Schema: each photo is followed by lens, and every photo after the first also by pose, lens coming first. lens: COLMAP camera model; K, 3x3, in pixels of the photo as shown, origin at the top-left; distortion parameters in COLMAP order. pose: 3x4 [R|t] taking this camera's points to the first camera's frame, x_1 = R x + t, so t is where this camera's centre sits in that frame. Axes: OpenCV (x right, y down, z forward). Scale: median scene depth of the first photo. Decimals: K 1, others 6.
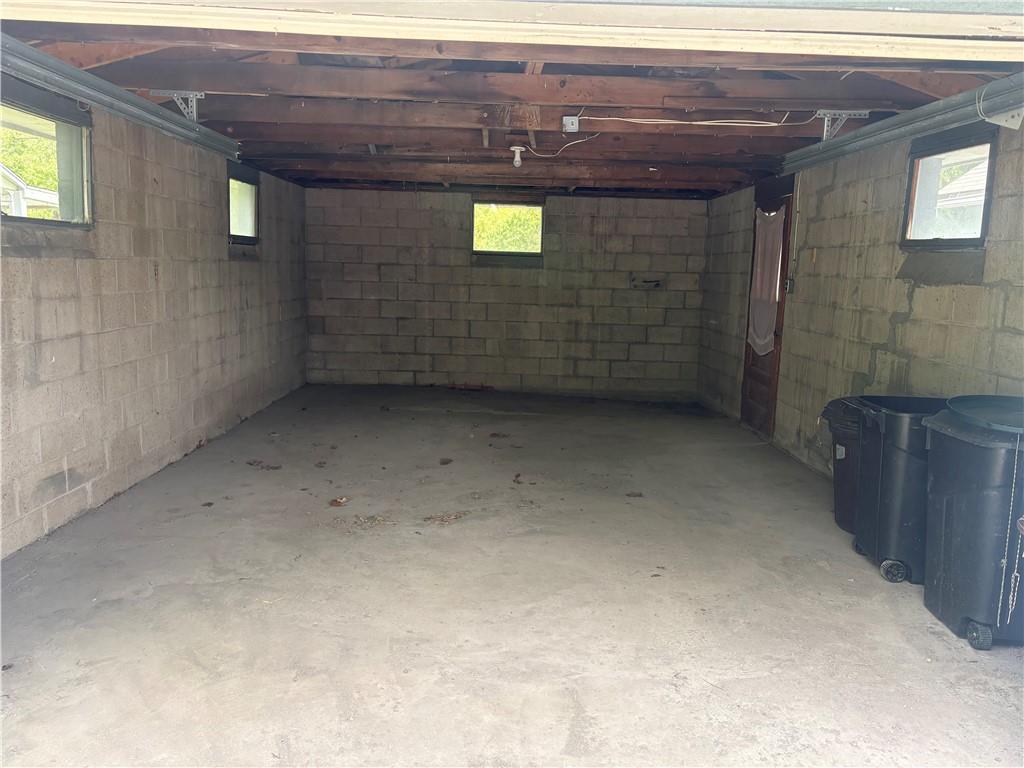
lens RADIAL K [[780.2, 0, 508.2], [0, 780.2, 385.1], [0, 0, 1]] dist [0.058142, -0.082701]
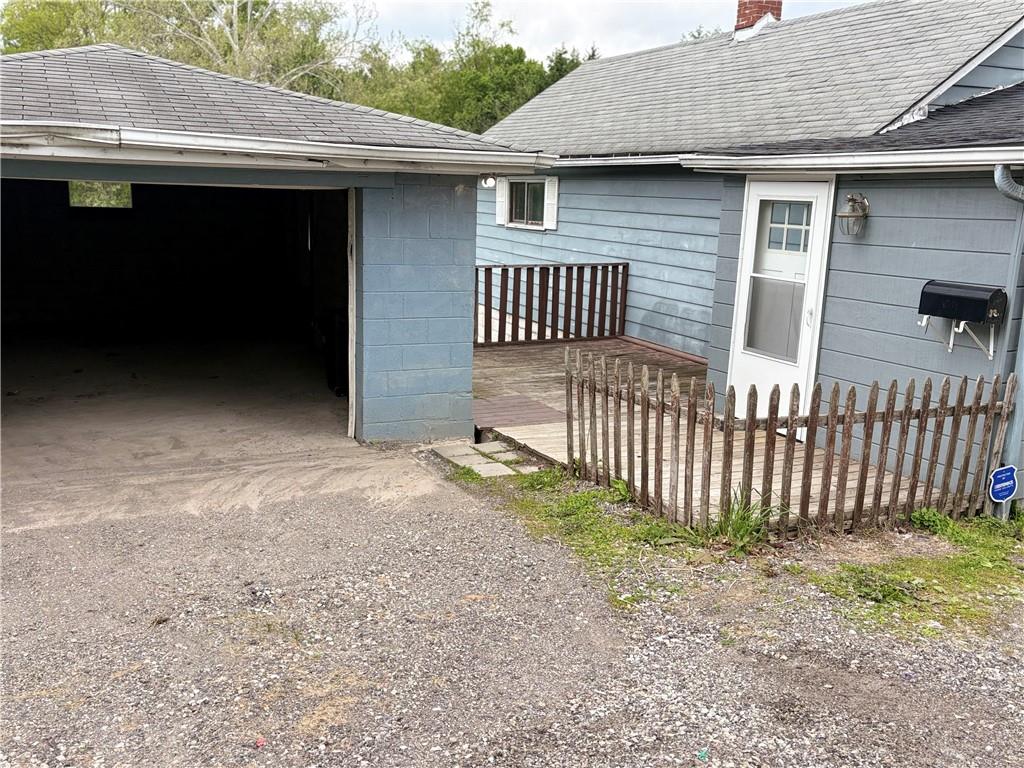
lens RADIAL K [[910.3, 0, 512.0], [0, 910.3, 384.0], [0, 0, 1]] dist [0.003624, 0.004188]
pose [[0.906317, -0.081683, 0.414629, -0.105513], [0.053350, 0.995408, 0.079484, 0.062239], [-0.419217, -0.049917, 0.906513, -1.668680]]
